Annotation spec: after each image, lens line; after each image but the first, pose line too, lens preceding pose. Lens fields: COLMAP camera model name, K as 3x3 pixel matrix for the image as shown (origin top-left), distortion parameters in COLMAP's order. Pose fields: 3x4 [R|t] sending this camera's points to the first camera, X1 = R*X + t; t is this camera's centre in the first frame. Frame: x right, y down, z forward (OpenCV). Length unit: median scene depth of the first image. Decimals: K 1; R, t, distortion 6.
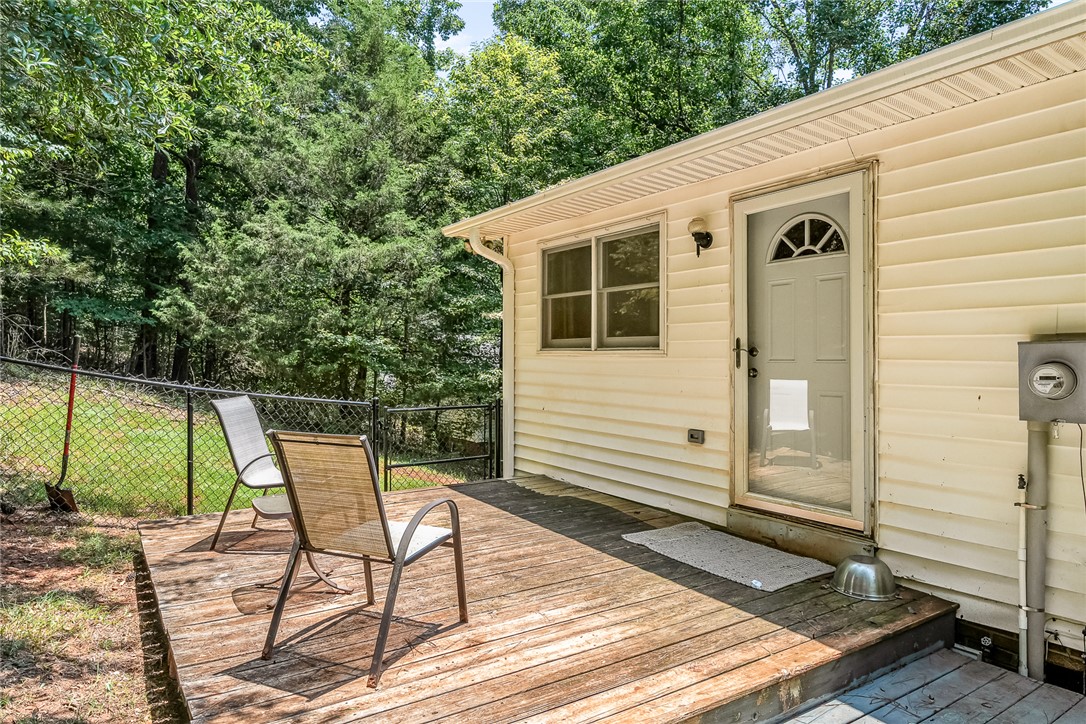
lens RADIAL K [[658.3, 0, 541.6], [0, 658.3, 357.0], [0, 0, 1]] dist [-0.002494, -0.000085]
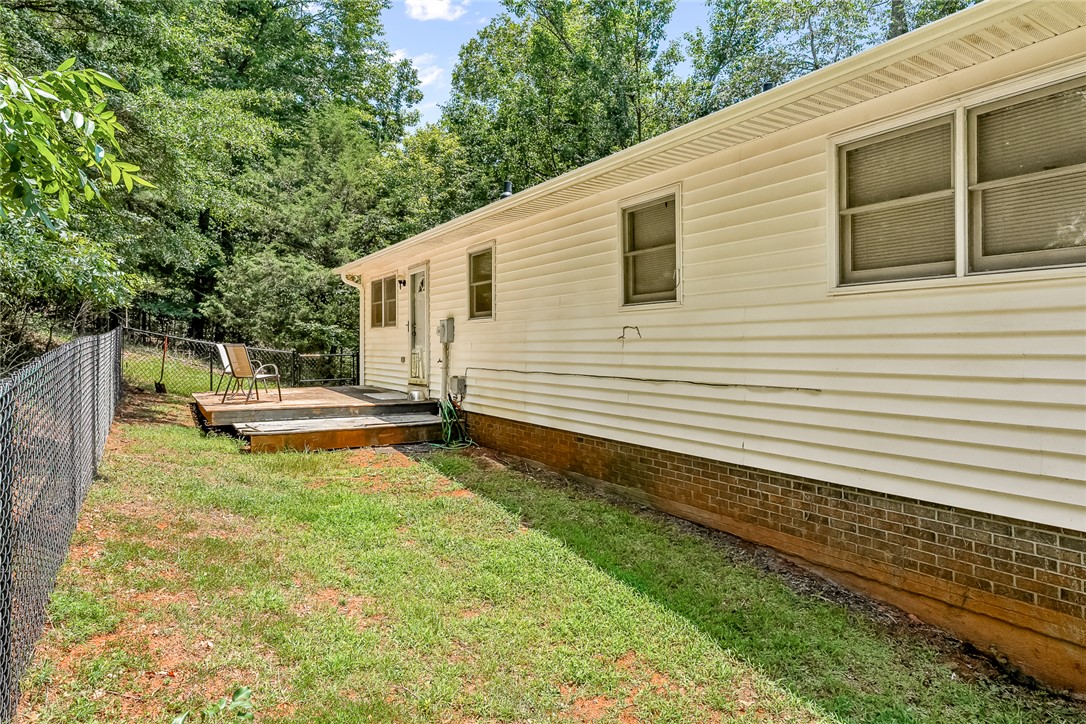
lens RADIAL K [[658.3, 0, 551.4], [0, 658.3, 342.8], [0, 0, 1]] dist [-0.002494, -0.000085]
pose [[0.998864, -0.005260, -0.047366, 0.694006], [0.004852, 0.999950, -0.008730, 0.060249], [0.047410, 0.008490, 0.998839, -1.137940]]
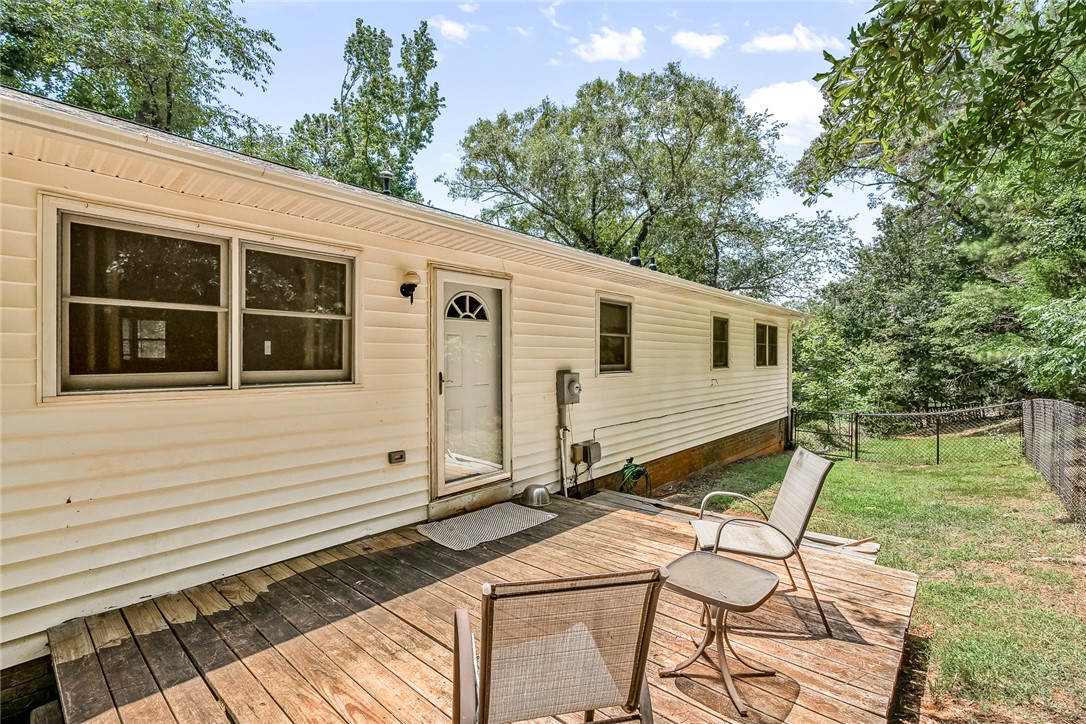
lens RADIAL K [[484.6, 0, 539.6], [0, 484.6, 360.7], [0, 0, 1]] dist [-0.009454, 0.000177]
pose [[-0.243208, -0.006631, 0.969951, -0.482656], [0.003781, 0.999963, 0.007784, -0.040505], [-0.969967, 0.005560, -0.243174, 0.715711]]
